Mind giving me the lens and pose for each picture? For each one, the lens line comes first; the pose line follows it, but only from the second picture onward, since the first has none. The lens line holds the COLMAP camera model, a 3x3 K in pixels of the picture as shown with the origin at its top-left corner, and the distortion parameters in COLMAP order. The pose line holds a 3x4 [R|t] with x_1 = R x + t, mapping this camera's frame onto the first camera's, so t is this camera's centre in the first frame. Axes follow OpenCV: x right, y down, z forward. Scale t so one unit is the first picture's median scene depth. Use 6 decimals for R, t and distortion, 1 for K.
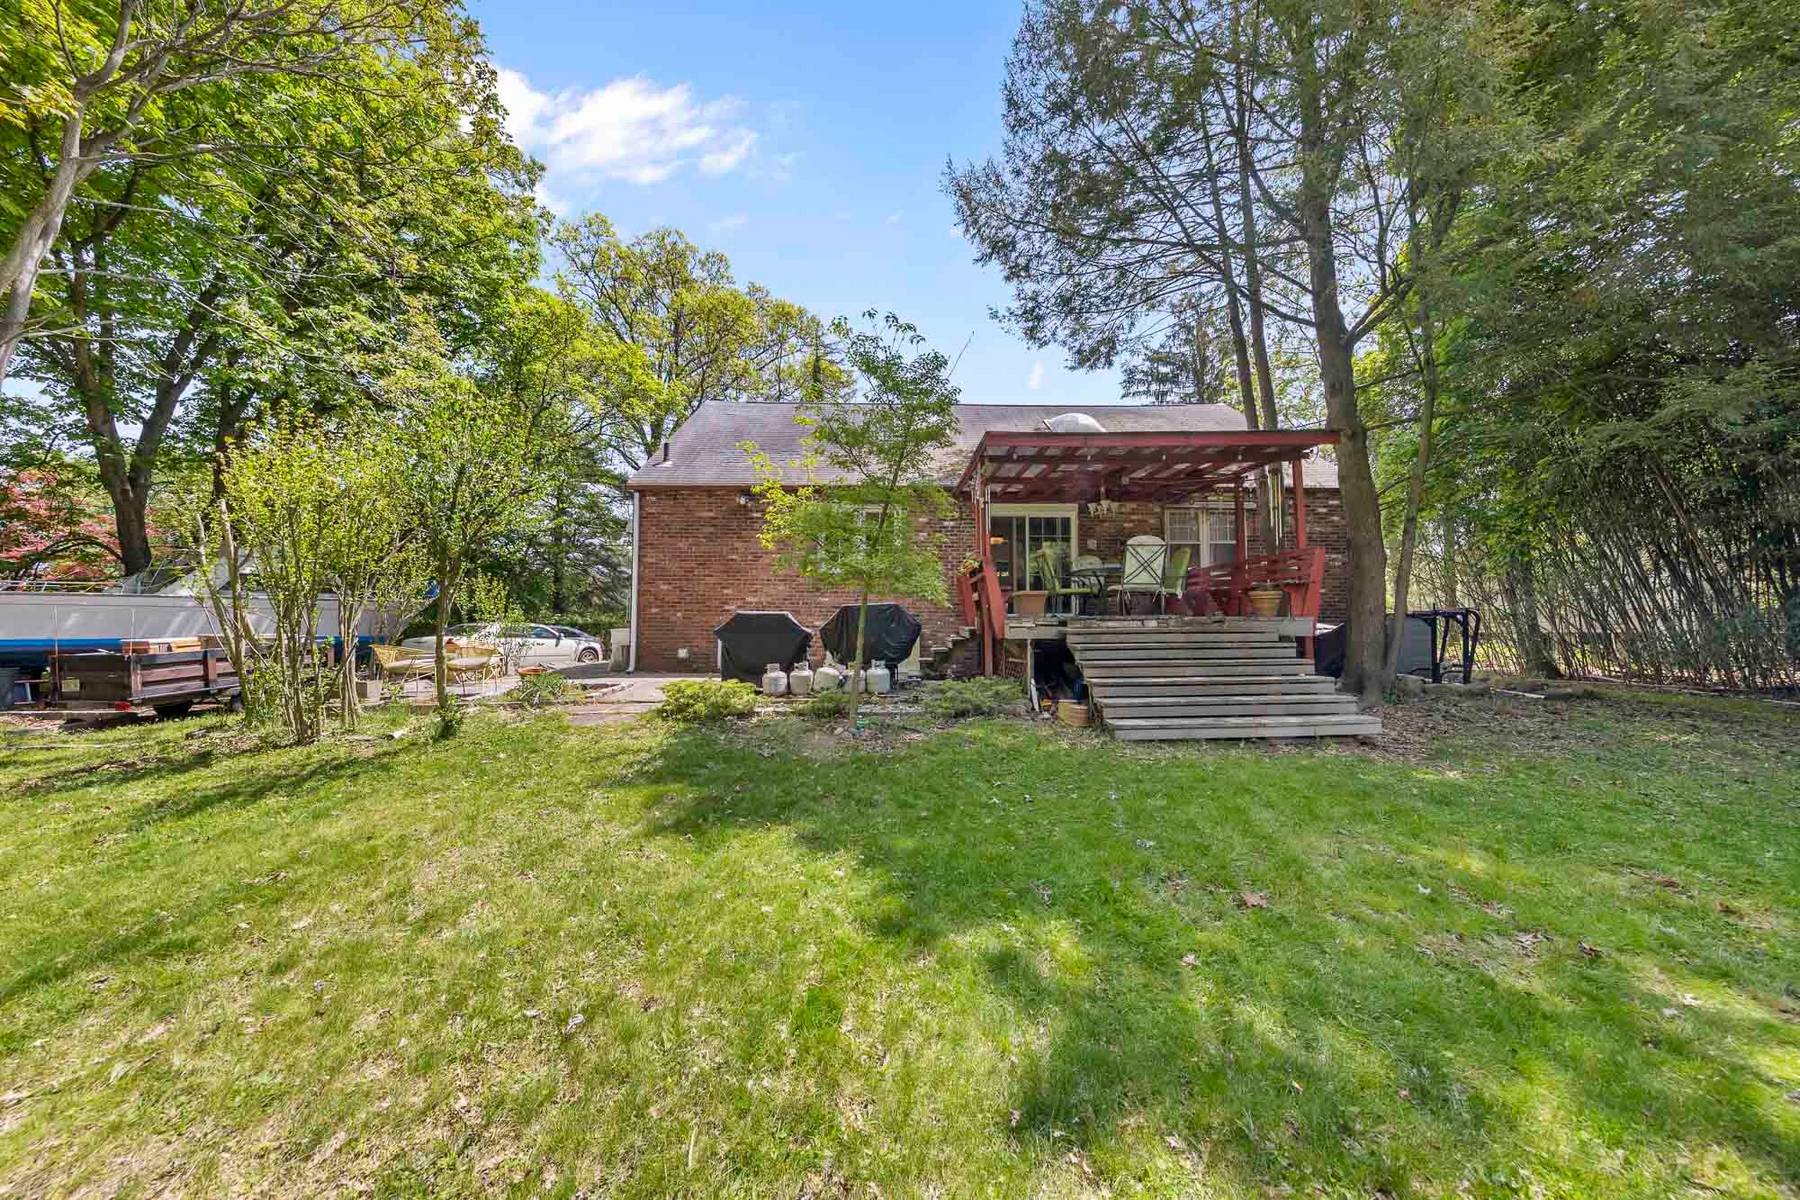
lens RADIAL K [[568.6, 0, 899.6], [0, 568.6, 600.0], [0, 0, 1]] dist [0.004800, -0.001907]
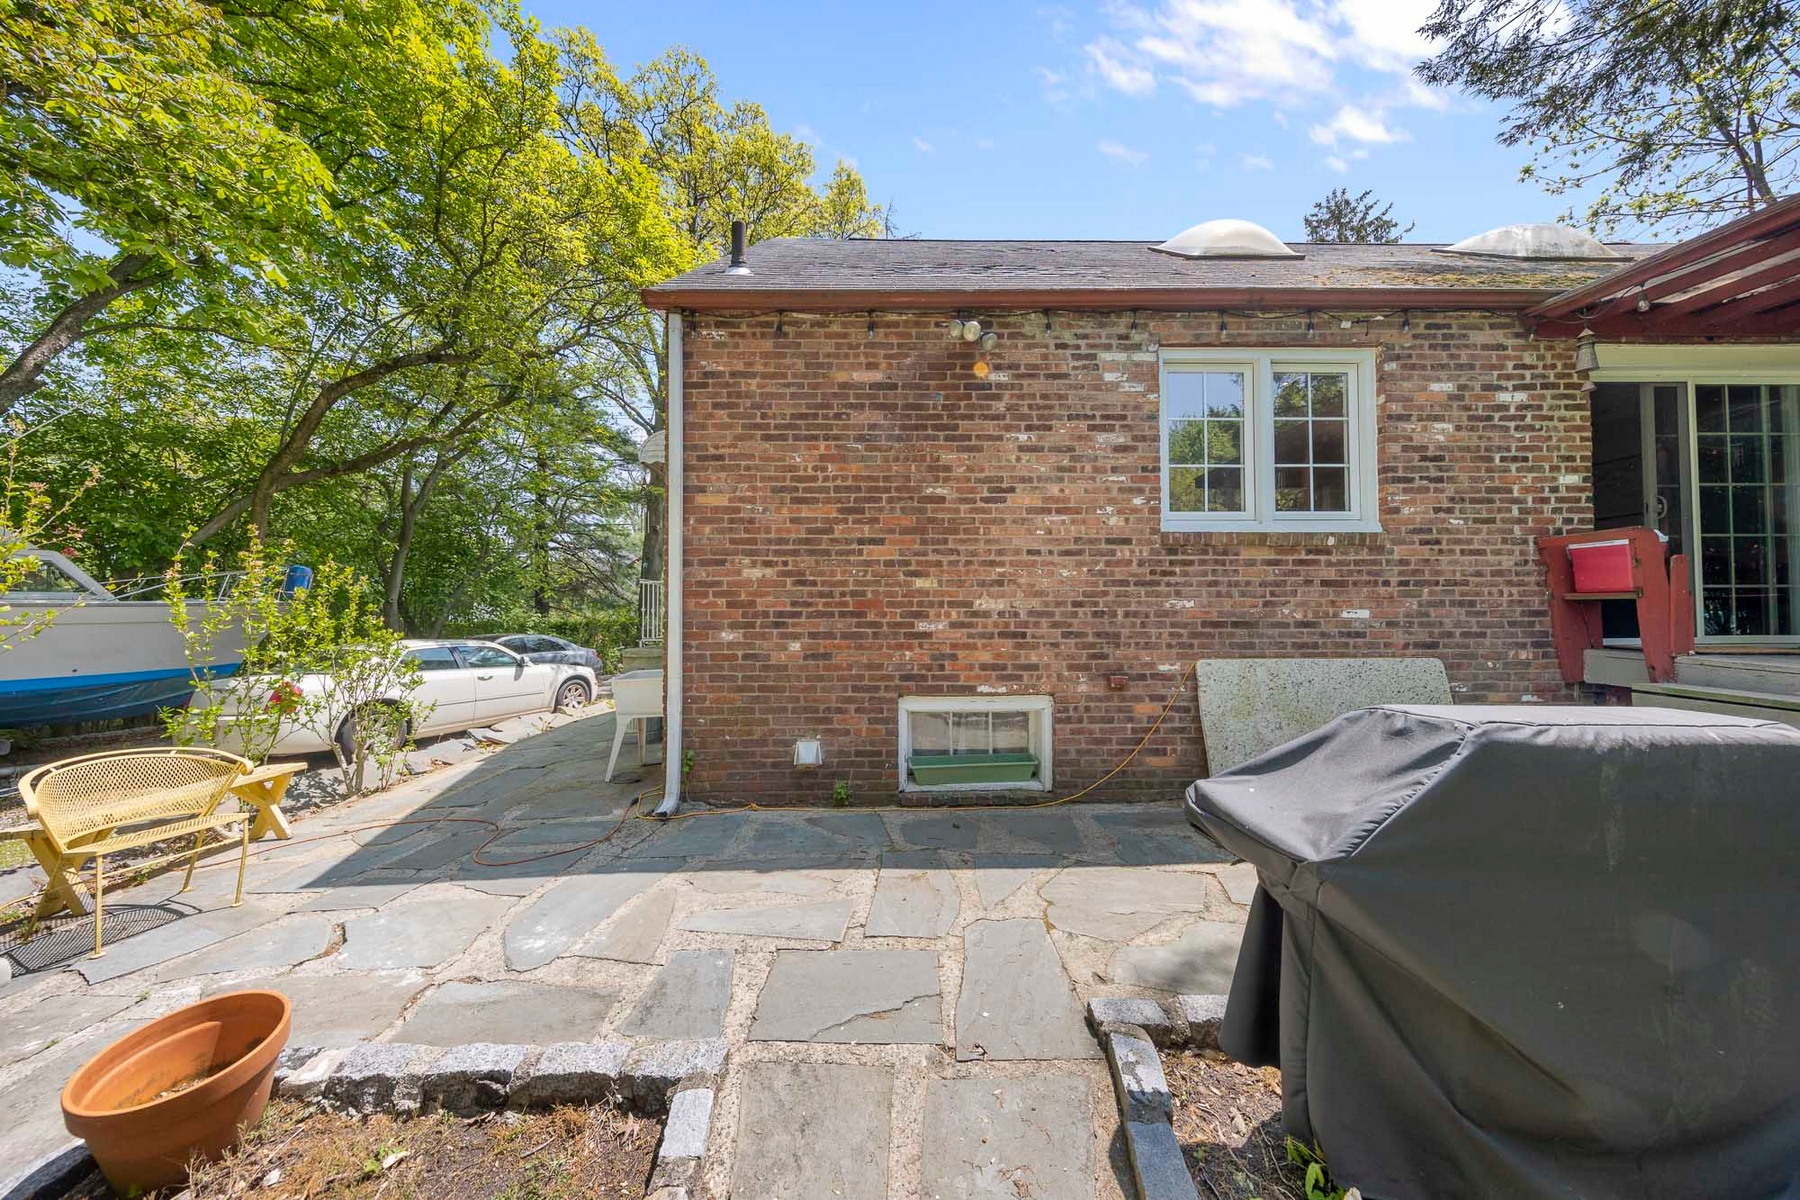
lens RADIAL K [[568.6, 0, 903.8], [0, 568.6, 599.7], [0, 0, 1]] dist [0.004800, -0.001907]
pose [[0.999941, -0.008355, 0.006948, -0.201706], [0.008203, 0.999733, 0.021621, -0.007895], [-0.007127, -0.021563, 0.999742, 0.398451]]
